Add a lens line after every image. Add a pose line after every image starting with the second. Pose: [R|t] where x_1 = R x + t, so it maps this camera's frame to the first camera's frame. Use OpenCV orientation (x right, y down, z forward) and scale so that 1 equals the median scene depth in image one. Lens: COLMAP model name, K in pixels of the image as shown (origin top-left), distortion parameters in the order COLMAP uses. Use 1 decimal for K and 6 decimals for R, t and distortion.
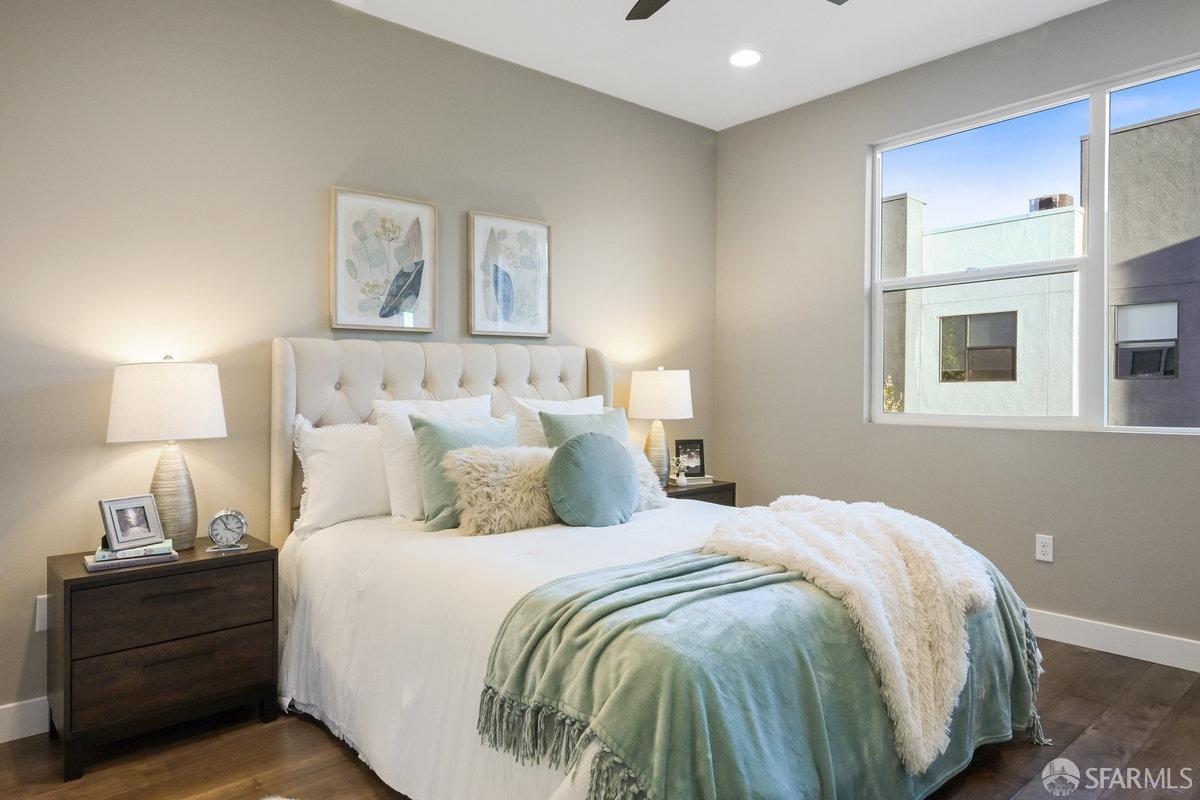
lens RADIAL K [[745.9, 0, 606.3], [0, 745.9, 397.8], [0, 0, 1]] dist [0.006468, -0.003162]
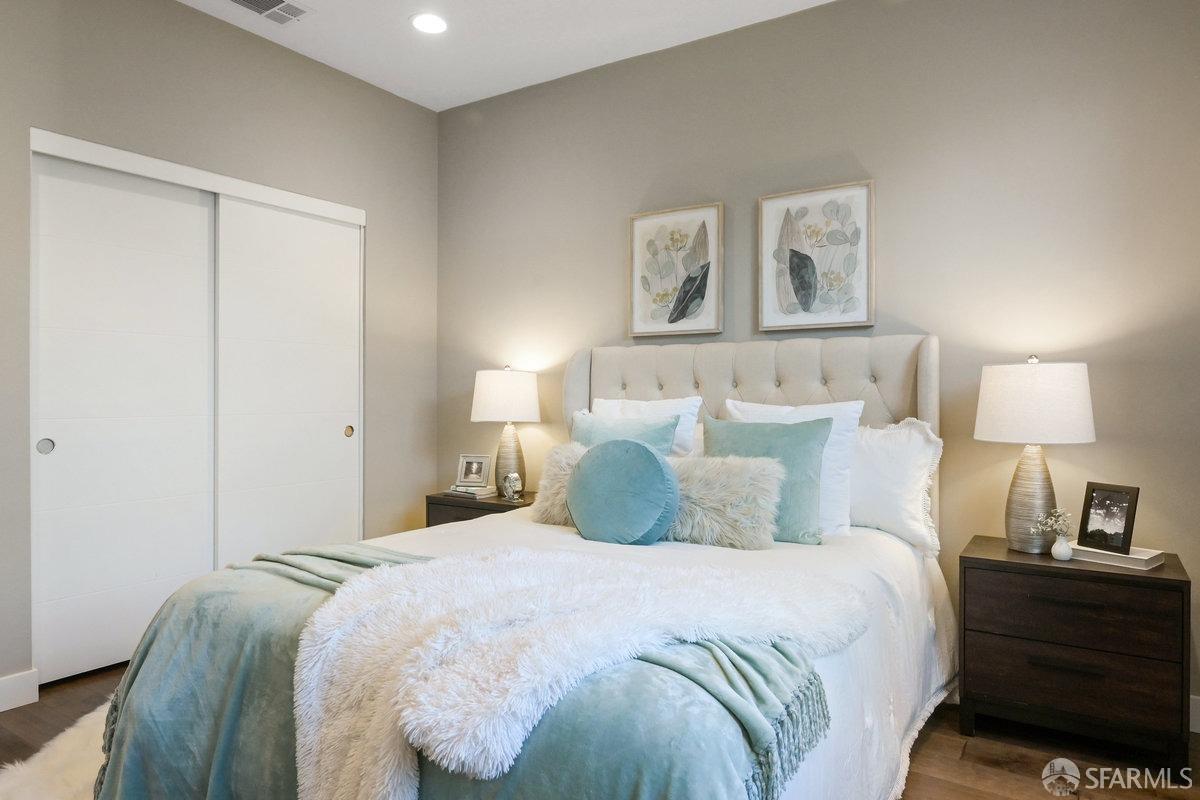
lens RADIAL K [[745.9, 0, 606.0], [0, 745.9, 393.1], [0, 0, 1]] dist [0.006468, -0.003162]
pose [[0.275387, 0.014067, -0.961231, 0.691130], [-0.019413, 0.999770, 0.009069, -0.013848], [0.961137, 0.016163, 0.275597, 0.594177]]
